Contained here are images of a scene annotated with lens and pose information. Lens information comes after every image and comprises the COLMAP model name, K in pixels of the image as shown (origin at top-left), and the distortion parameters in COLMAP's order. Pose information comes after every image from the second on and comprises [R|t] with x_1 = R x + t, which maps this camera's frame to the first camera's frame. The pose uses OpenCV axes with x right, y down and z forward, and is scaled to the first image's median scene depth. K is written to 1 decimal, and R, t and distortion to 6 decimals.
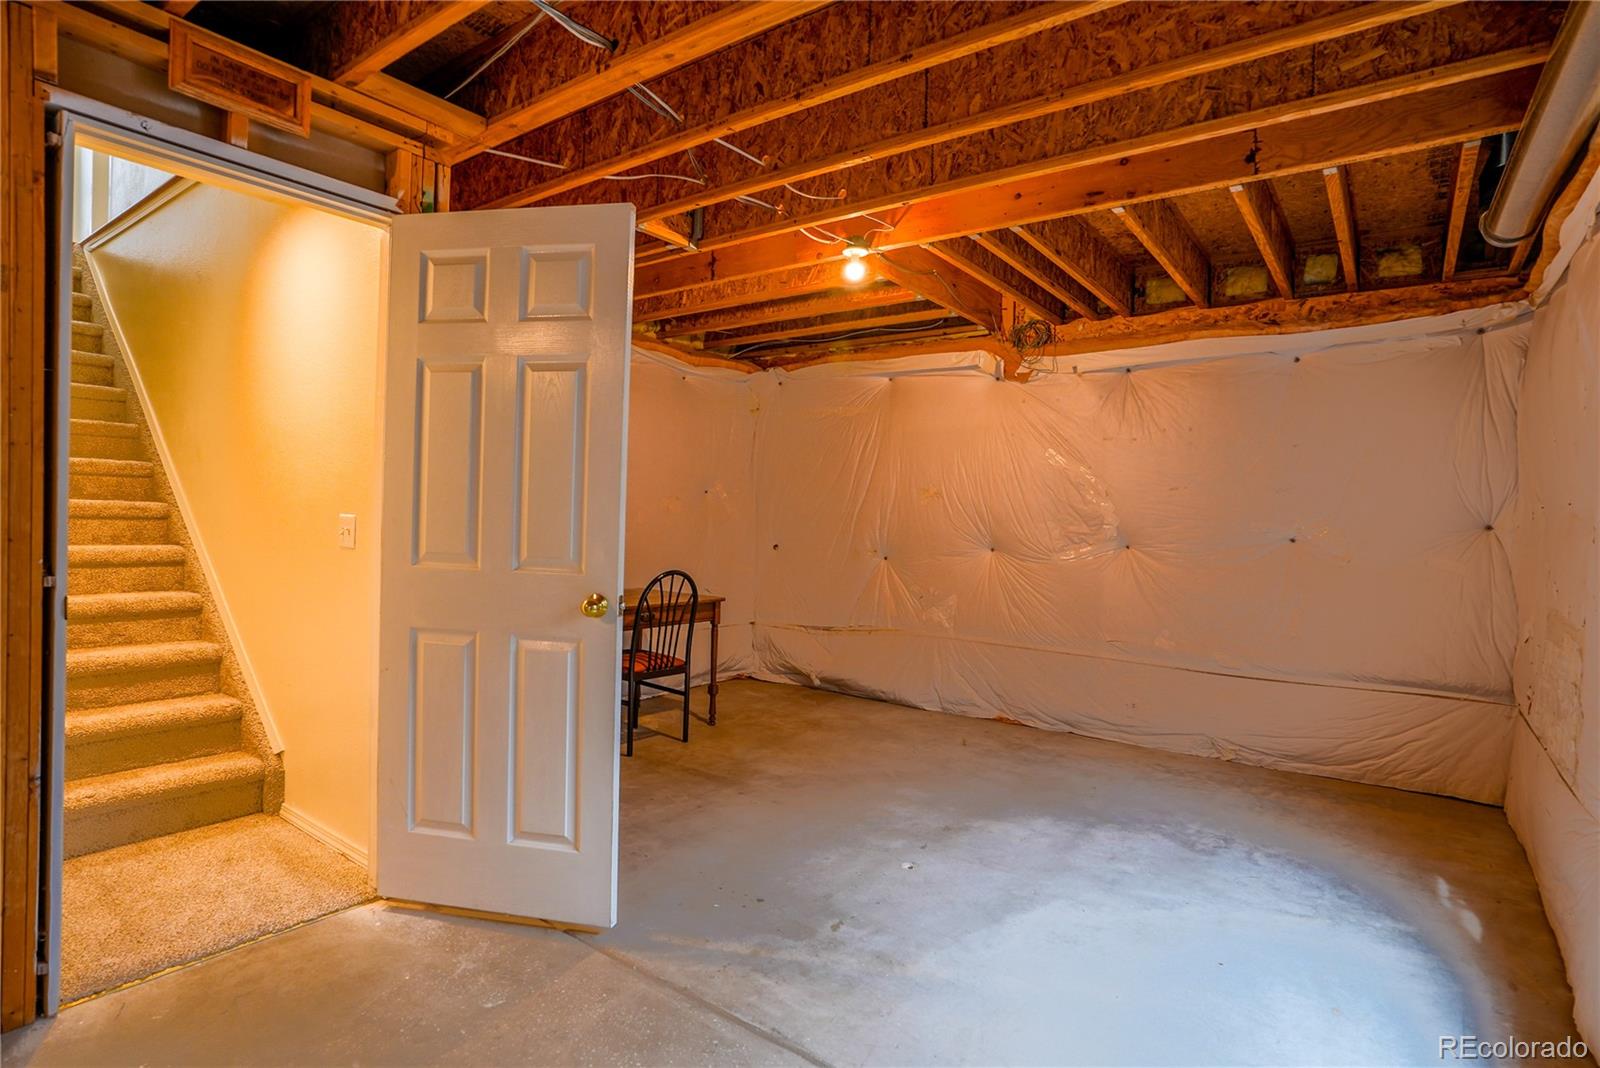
lens RADIAL K [[846.4, 0, 795.6], [0, 846.4, 533.4], [0, 0, 1]] dist [-0.070541, 0.044016]
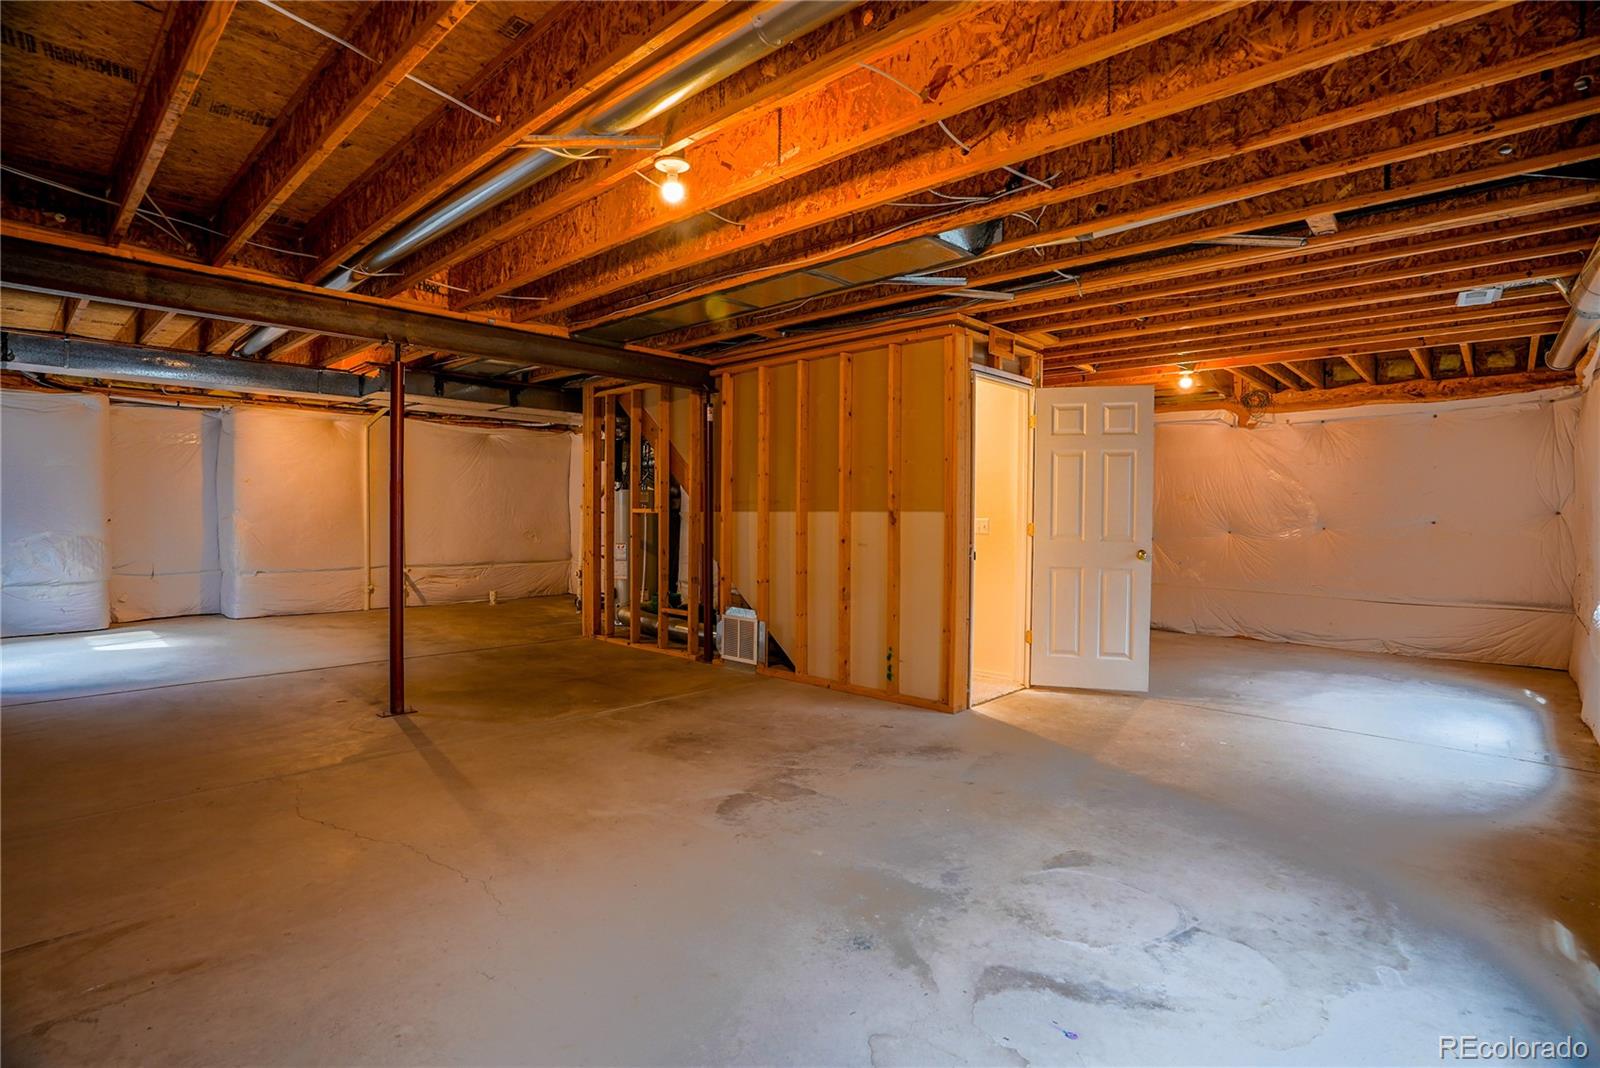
lens RADIAL K [[792.3, 0, 800.0], [0, 792.3, 534.0], [0, 0, 1]] dist [-0.068644, 0.032344]
pose [[0.993285, -0.018003, -0.114283, -0.515253], [0.018904, 0.999798, 0.006810, -0.003612], [0.114138, -0.008925, 0.993425, -0.715572]]
